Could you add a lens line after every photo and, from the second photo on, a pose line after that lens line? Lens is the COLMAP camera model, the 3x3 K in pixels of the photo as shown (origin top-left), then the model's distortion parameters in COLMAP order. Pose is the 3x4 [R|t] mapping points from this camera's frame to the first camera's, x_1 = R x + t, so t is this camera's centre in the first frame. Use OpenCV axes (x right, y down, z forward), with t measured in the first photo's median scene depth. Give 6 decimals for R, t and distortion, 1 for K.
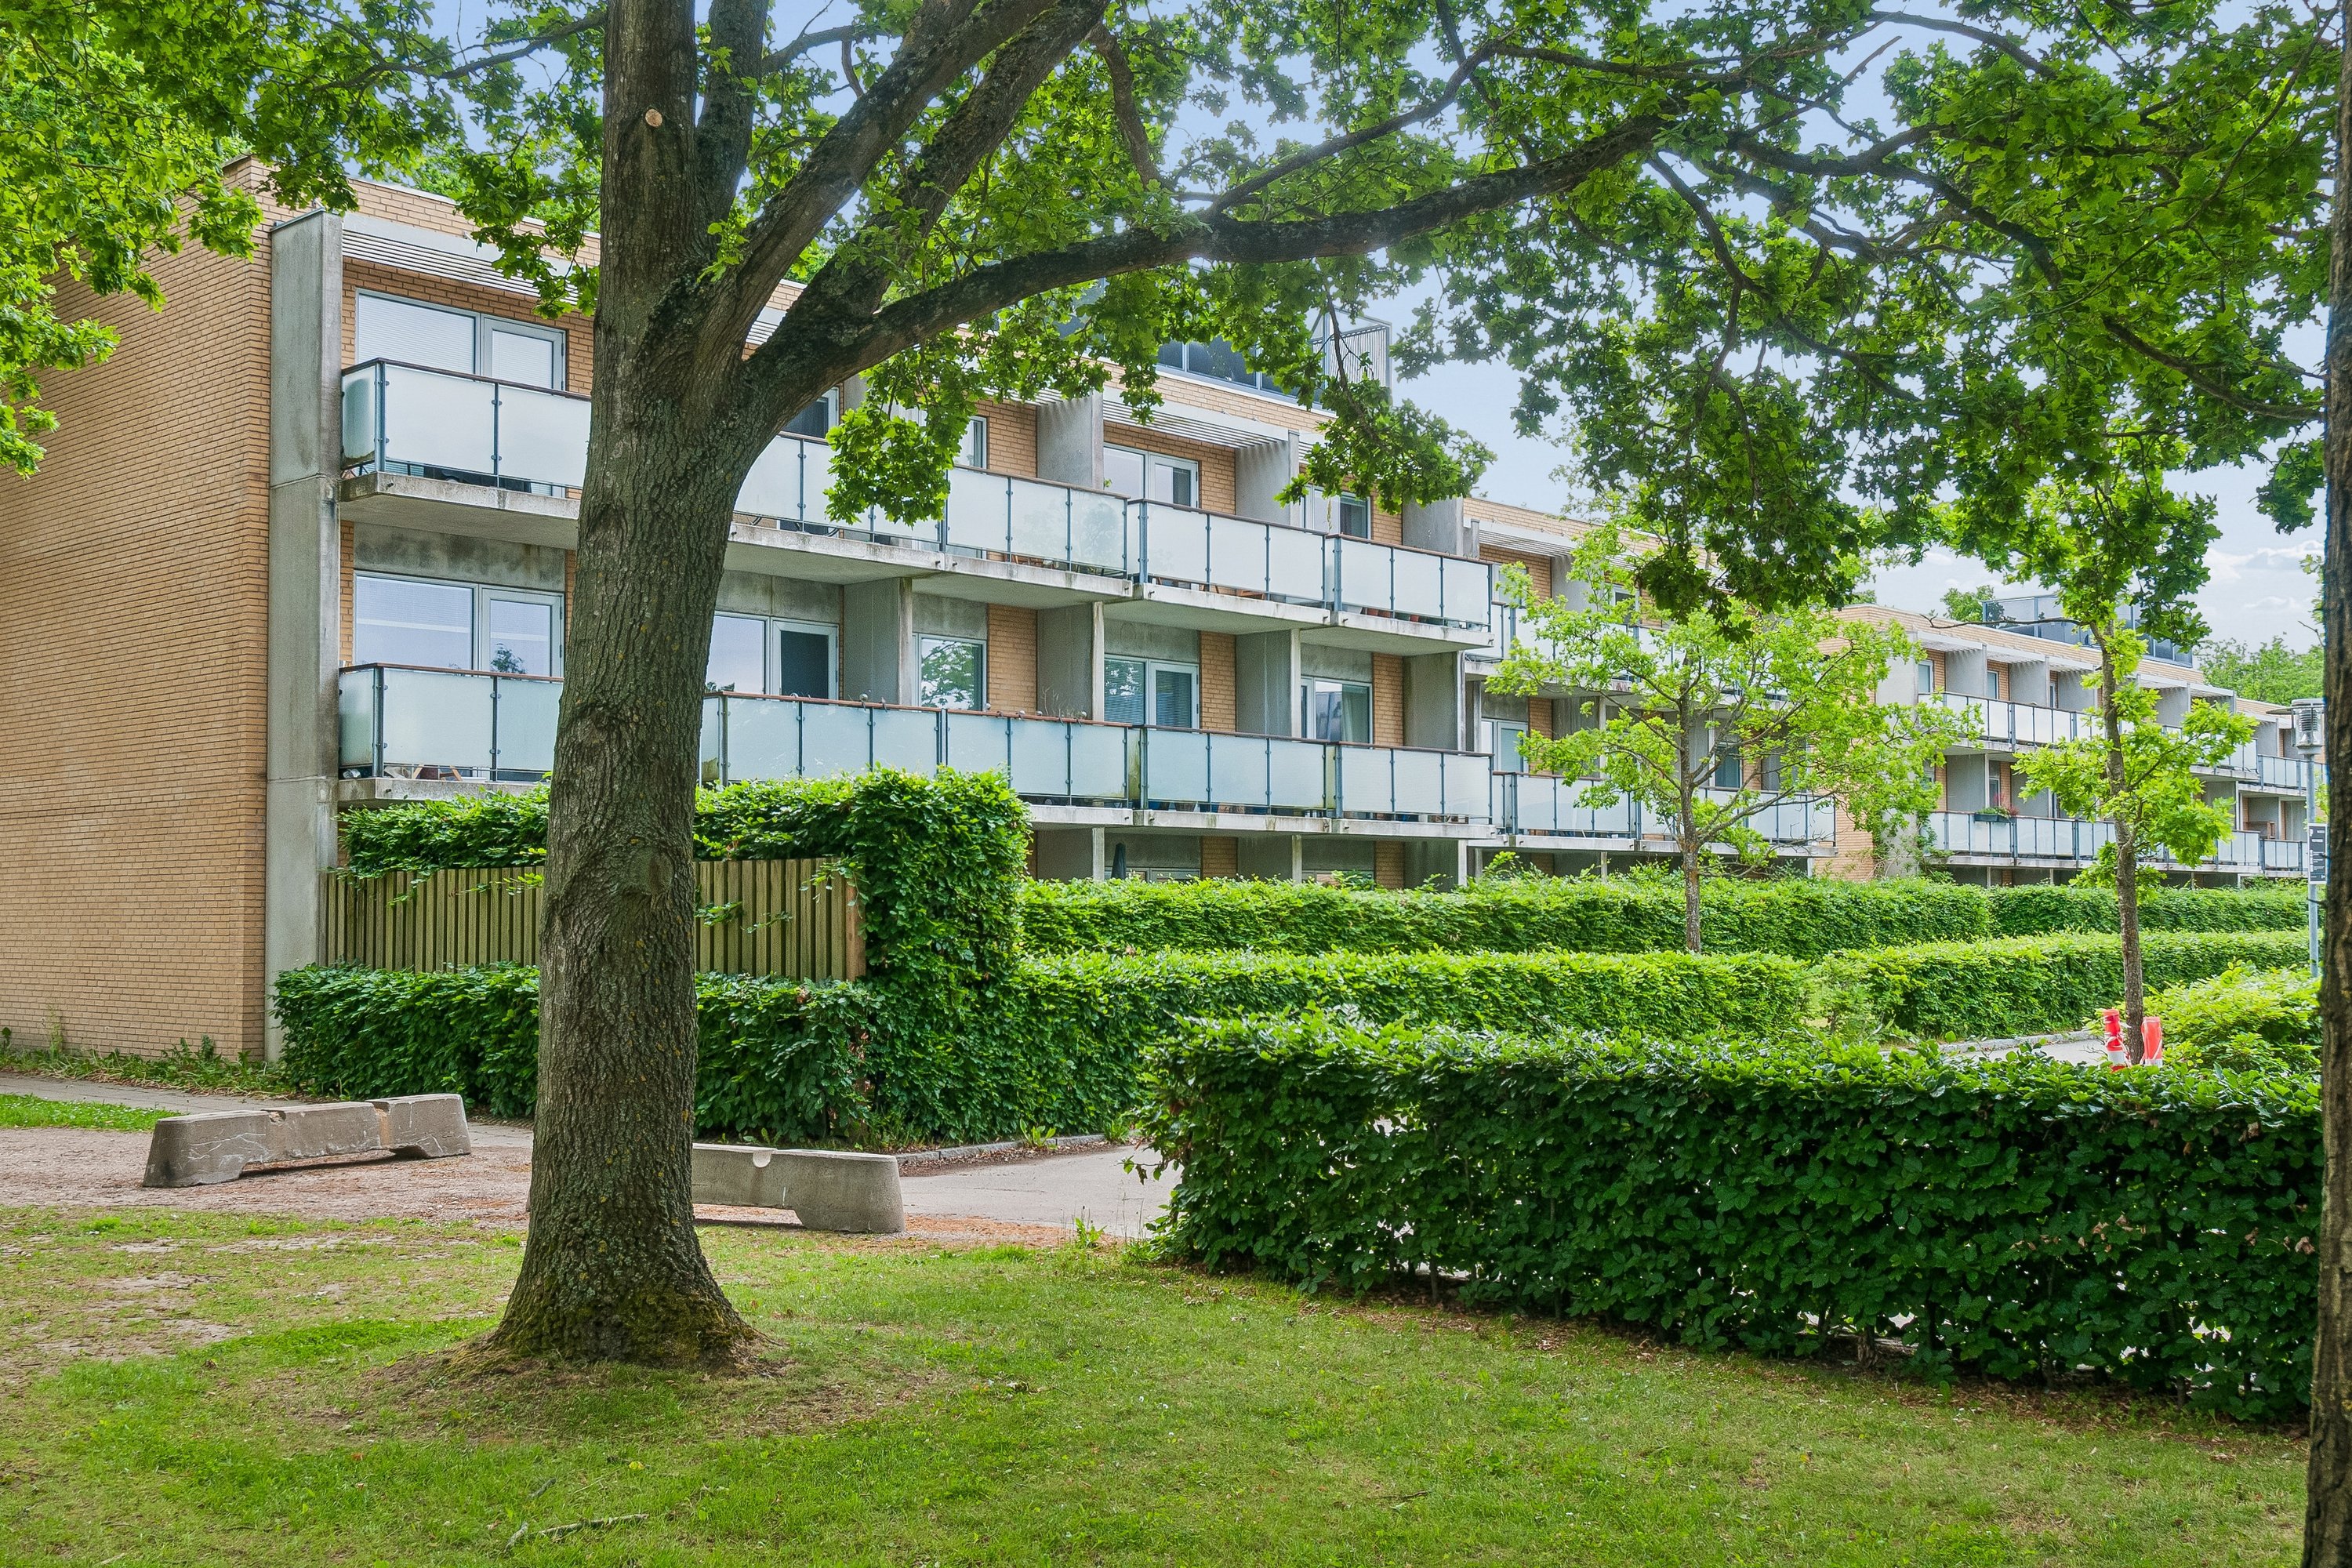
lens RADIAL K [[2338.3, 0, 1184.6], [0, 2338.3, 835.0], [0, 0, 1]] dist [0.007281, 0.009007]
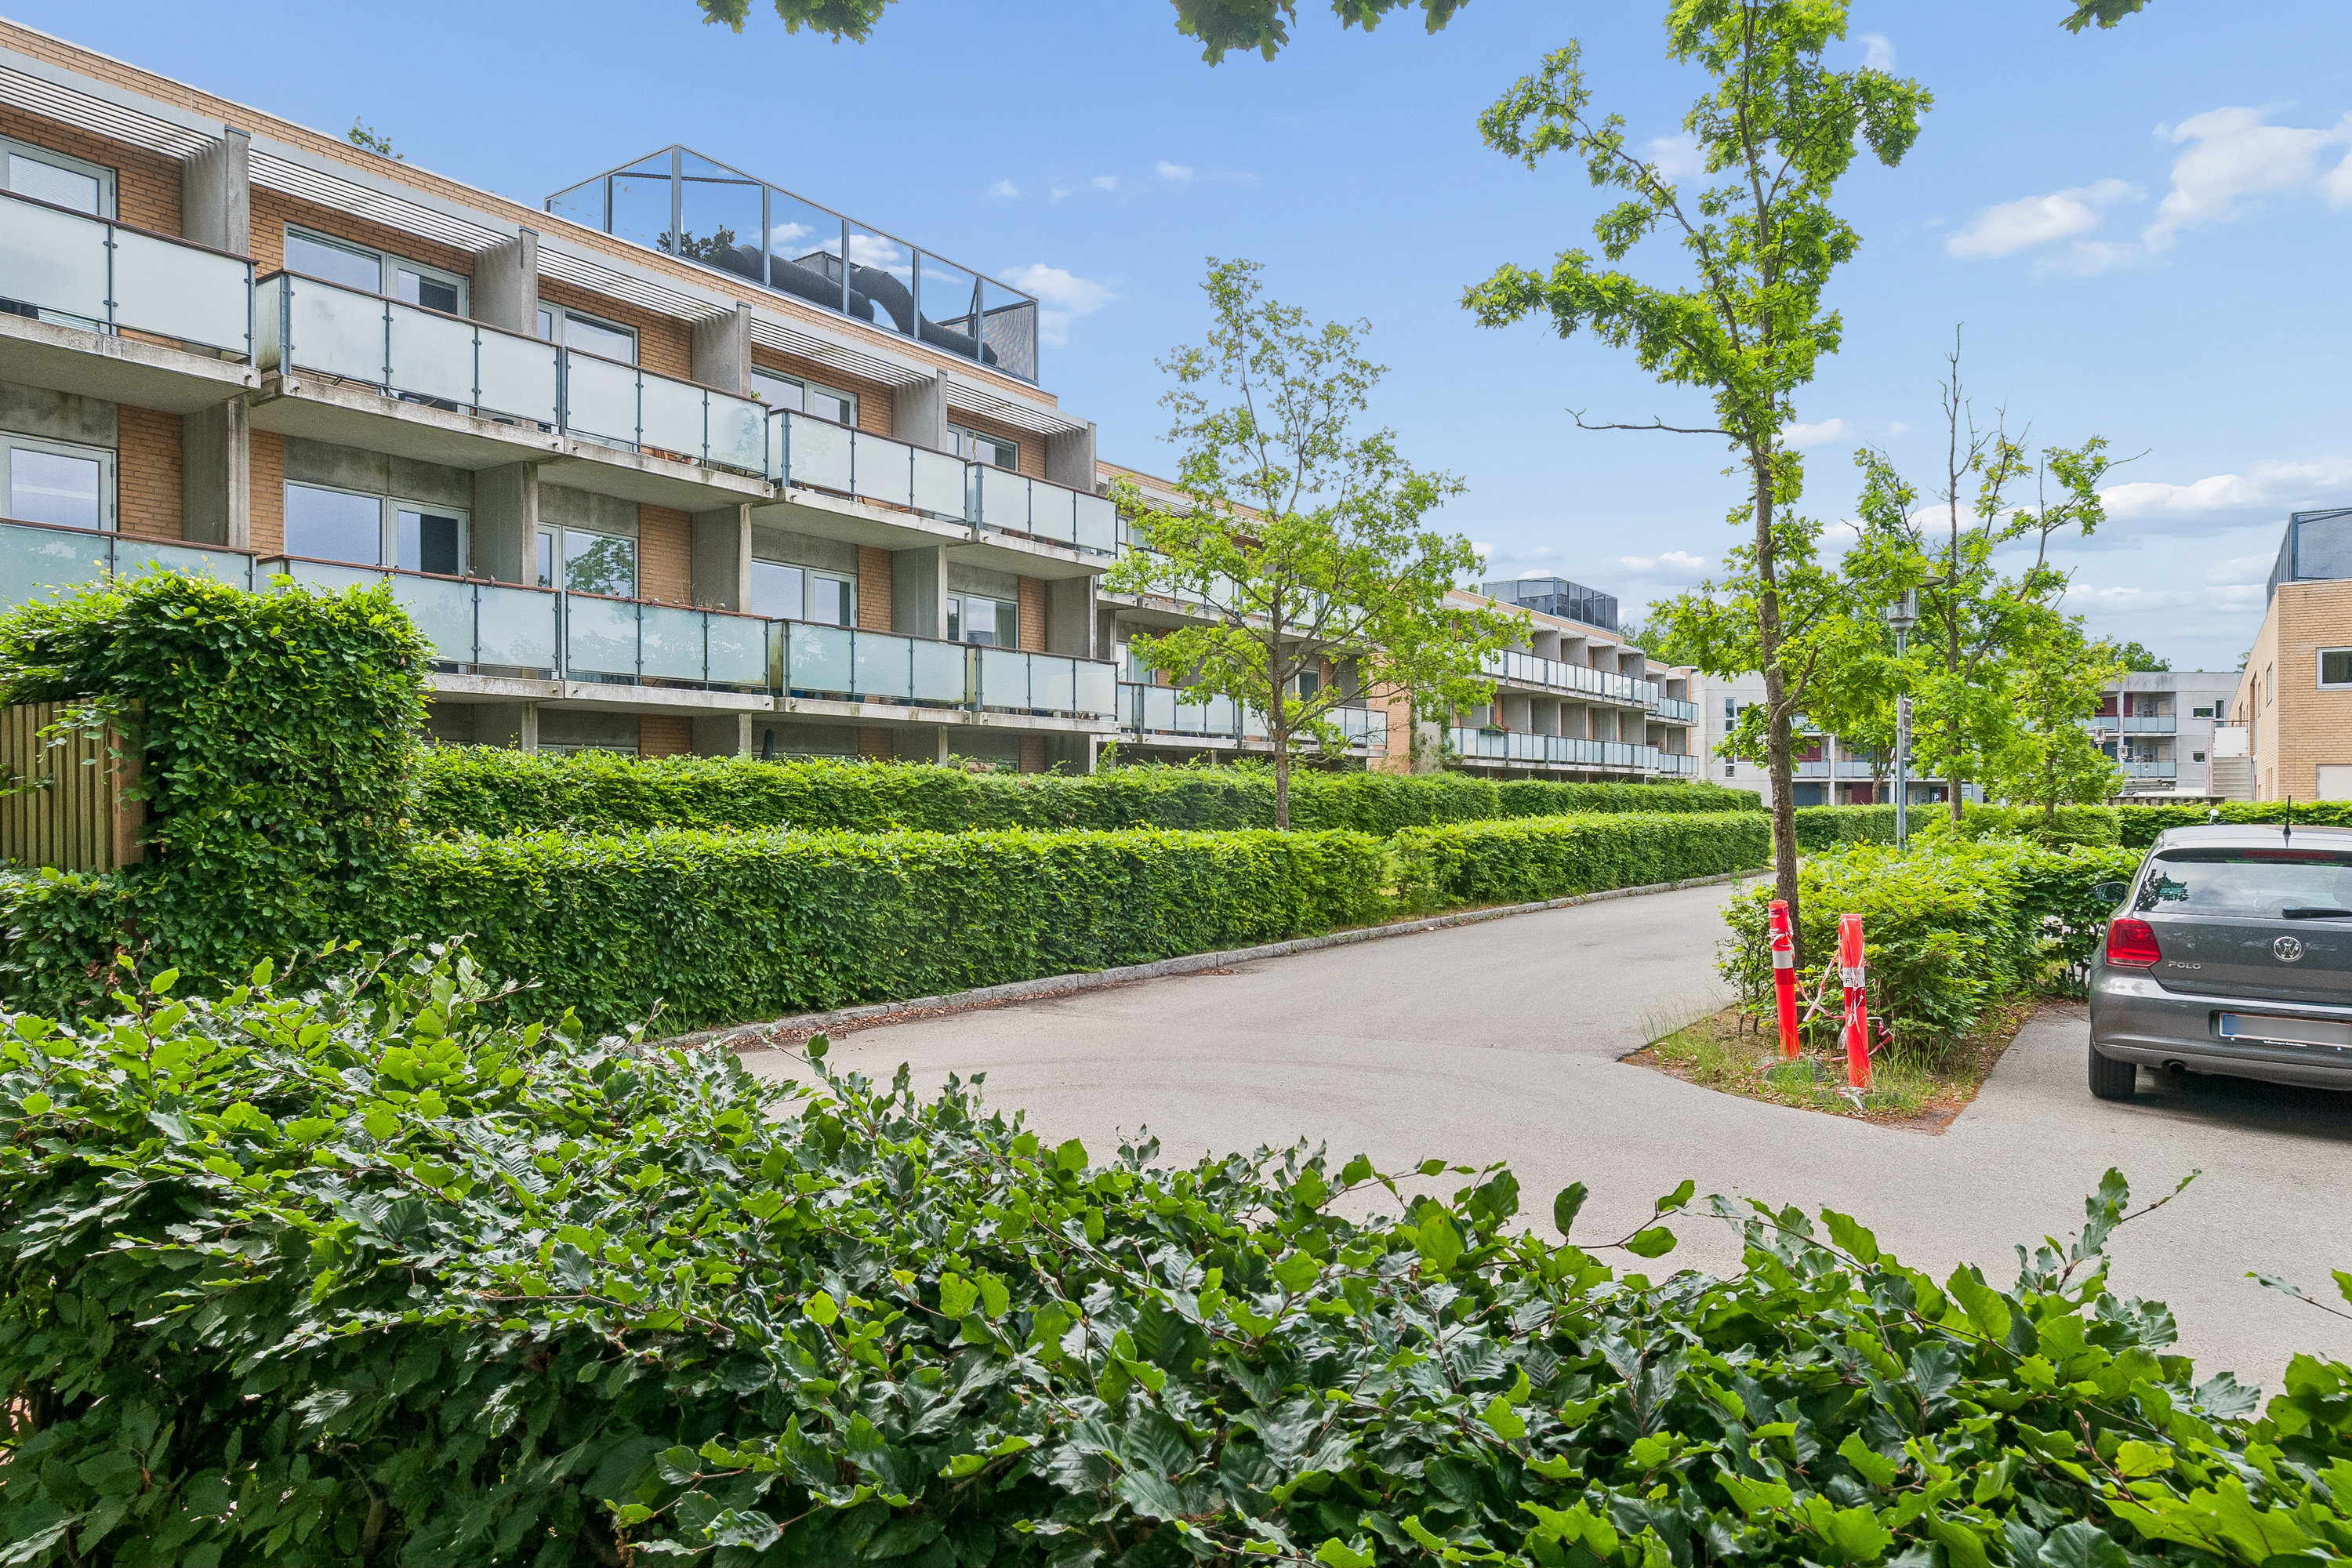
lens RADIAL K [[1460.8, 0, 1176.0], [0, 1460.8, 784.0], [0, 0, 1]] dist [-0.003431, -0.000173]
pose [[0.989989, 0.005094, 0.141055, 0.069094], [-0.007979, 0.999770, 0.019897, 0.015150], [-0.140921, -0.020823, 0.989802, 0.318569]]
